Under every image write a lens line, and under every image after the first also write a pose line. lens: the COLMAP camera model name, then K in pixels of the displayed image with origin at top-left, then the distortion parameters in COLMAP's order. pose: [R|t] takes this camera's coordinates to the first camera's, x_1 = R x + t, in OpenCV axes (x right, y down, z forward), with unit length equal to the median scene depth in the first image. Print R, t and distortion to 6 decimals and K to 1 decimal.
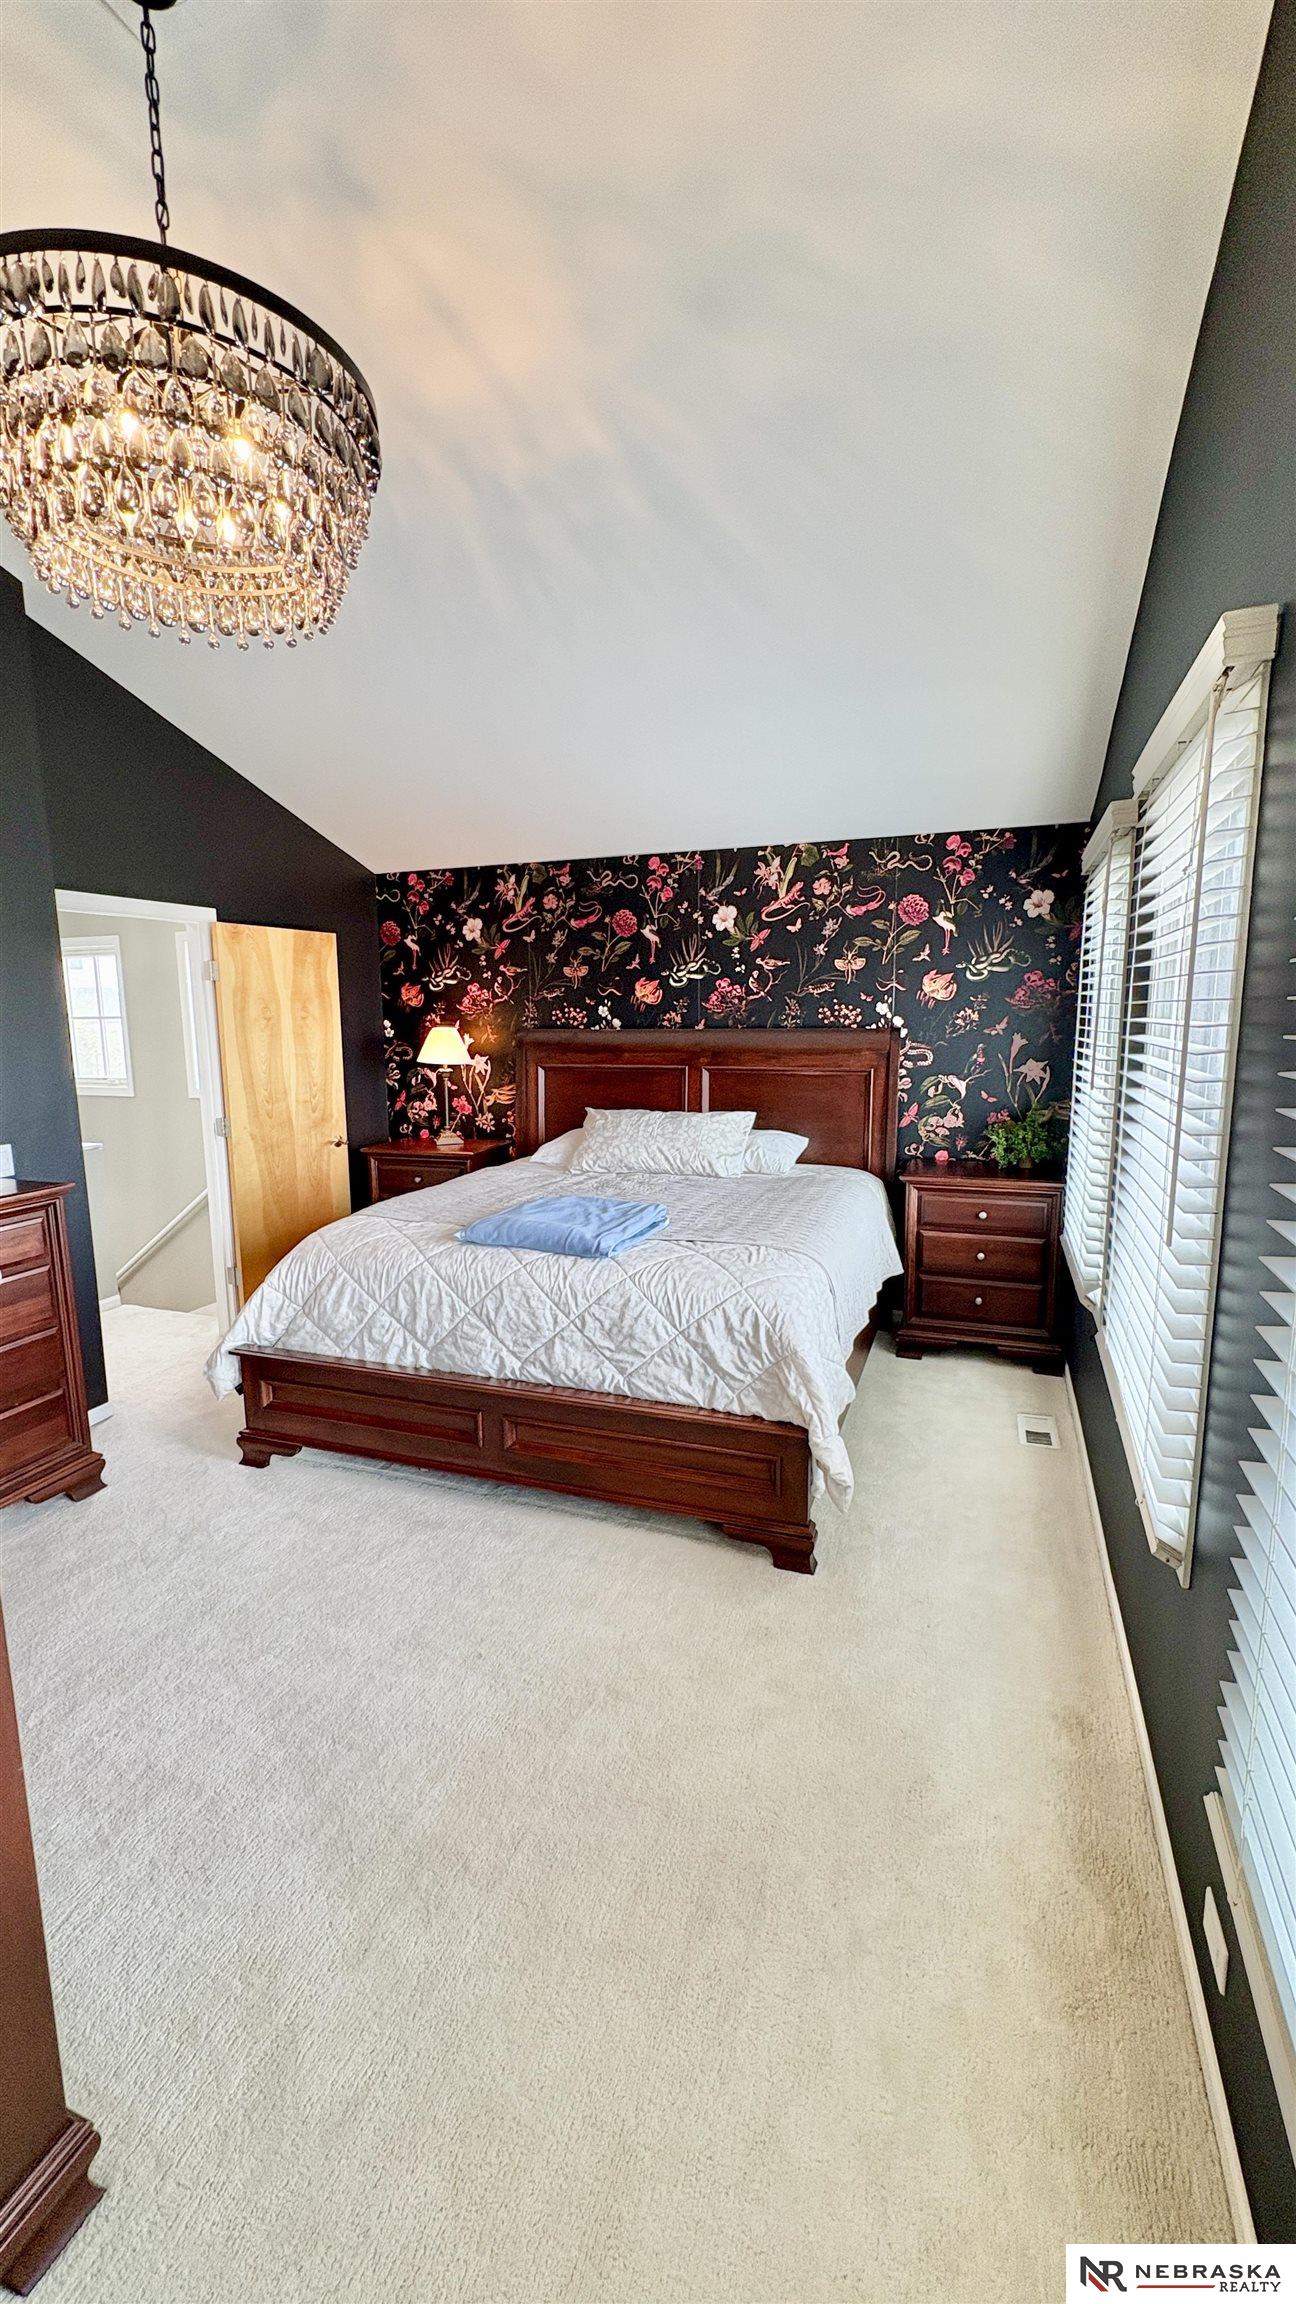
lens RADIAL K [[915.6, 0, 648.9], [0, 915.6, 1151.2], [0, 0, 1]] dist [0.000504, -0.000492]
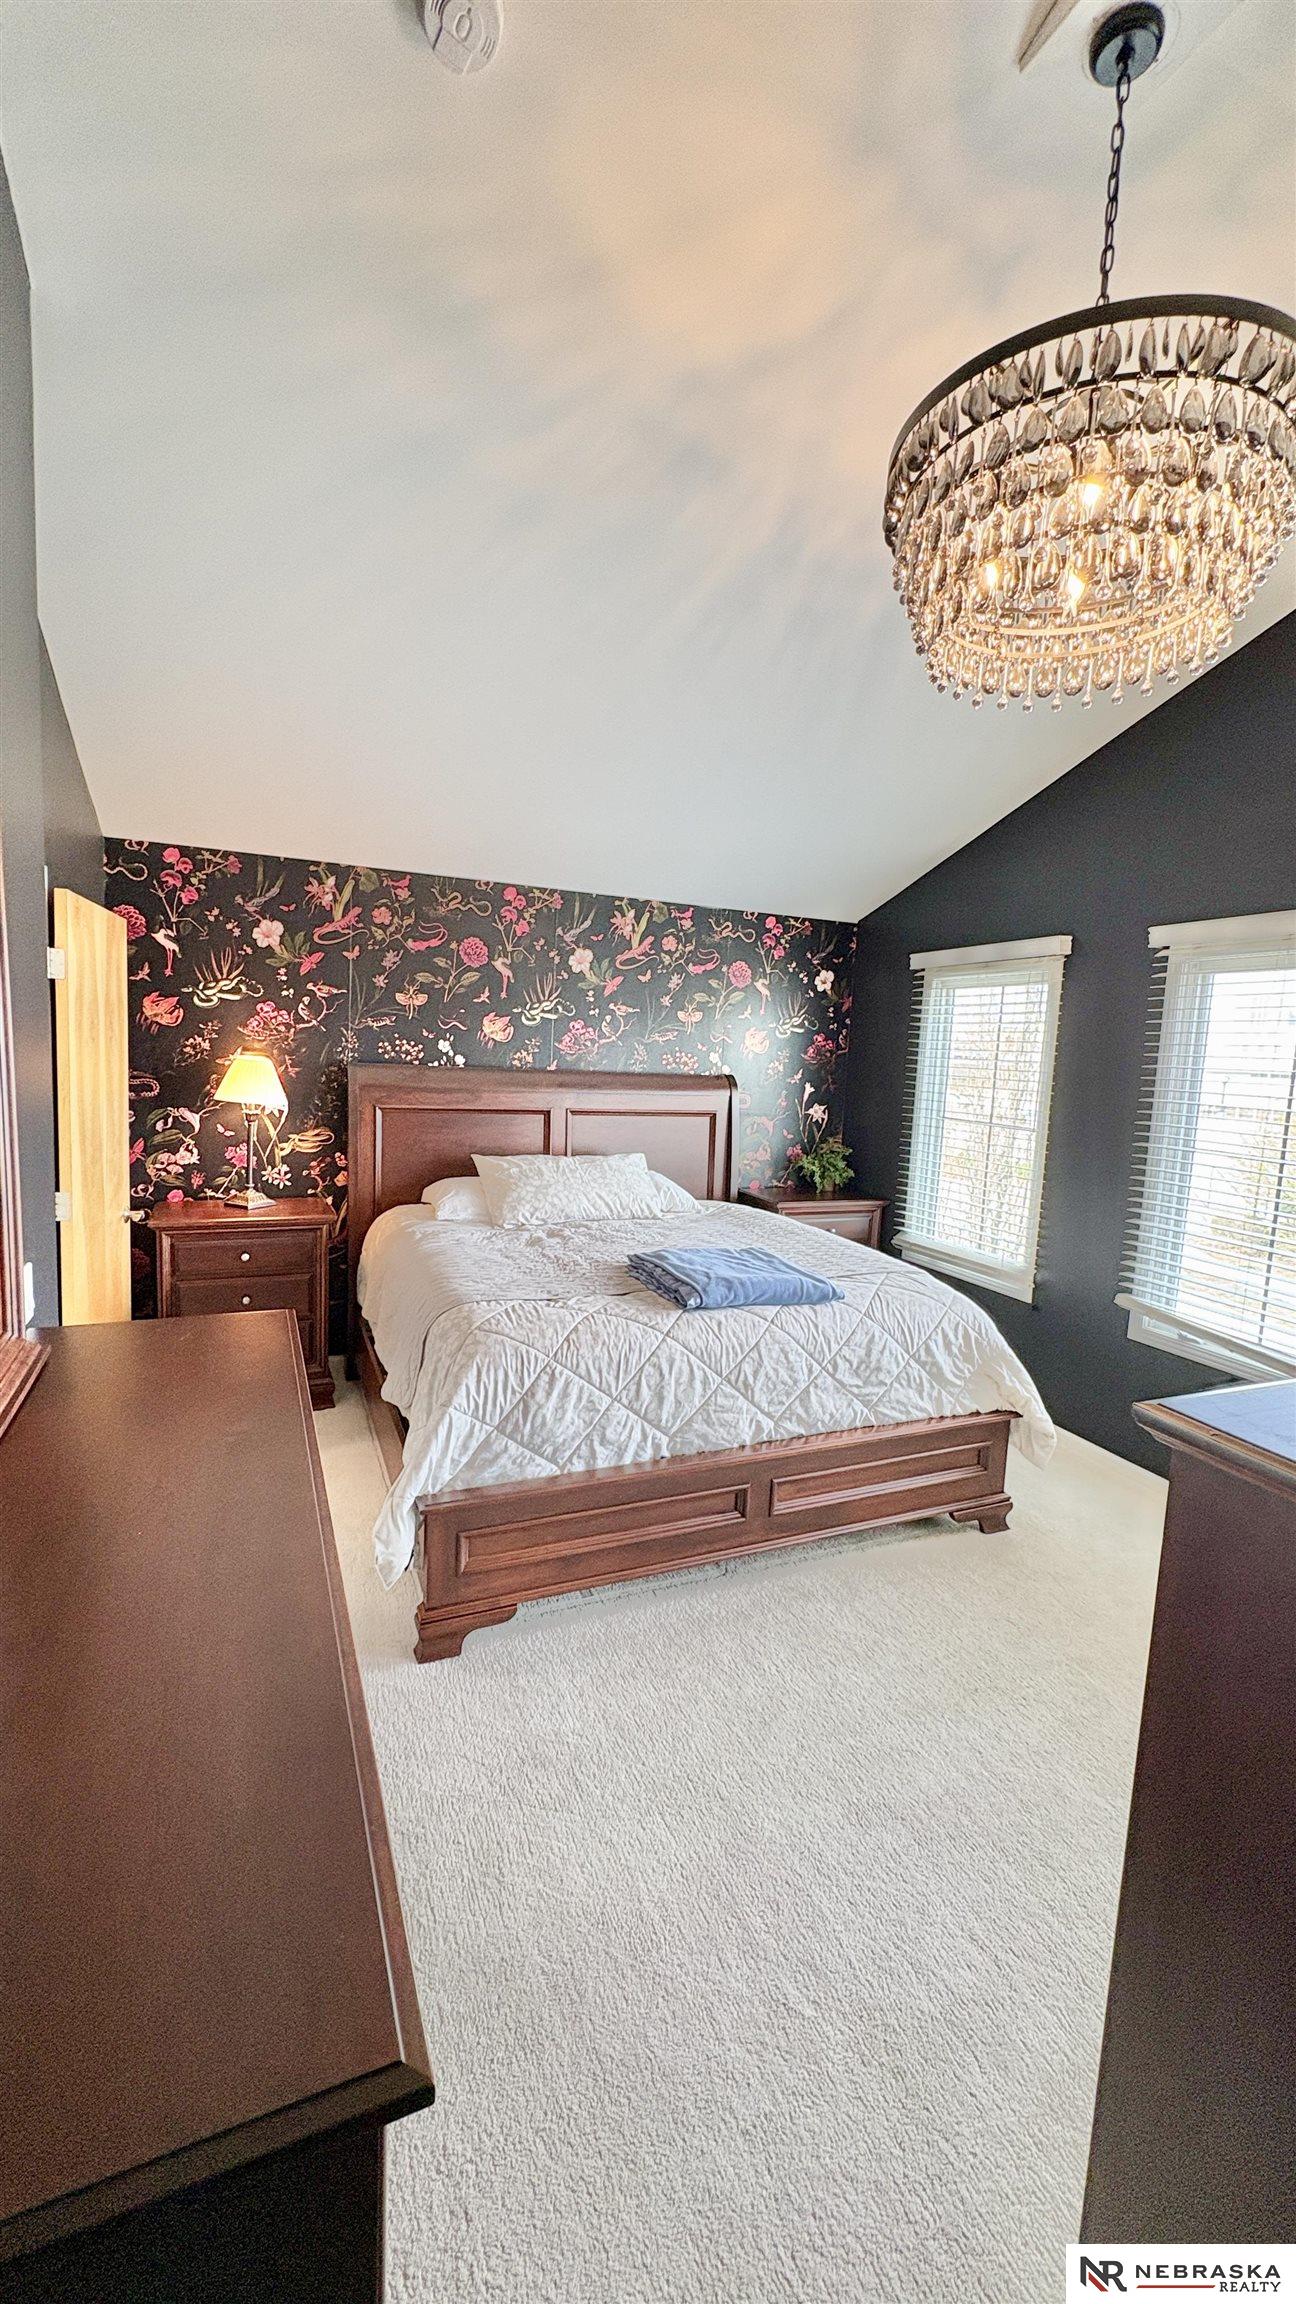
lens RADIAL K [[915.6, 0, 648.9], [0, 915.6, 1151.2], [0, 0, 1]] dist [0.000504, -0.000492]
pose [[0.726909, -0.031592, 0.686007, -0.551900], [0.053089, 0.998537, -0.010270, -0.032627], [-0.684679, 0.043885, 0.727523, 0.230019]]
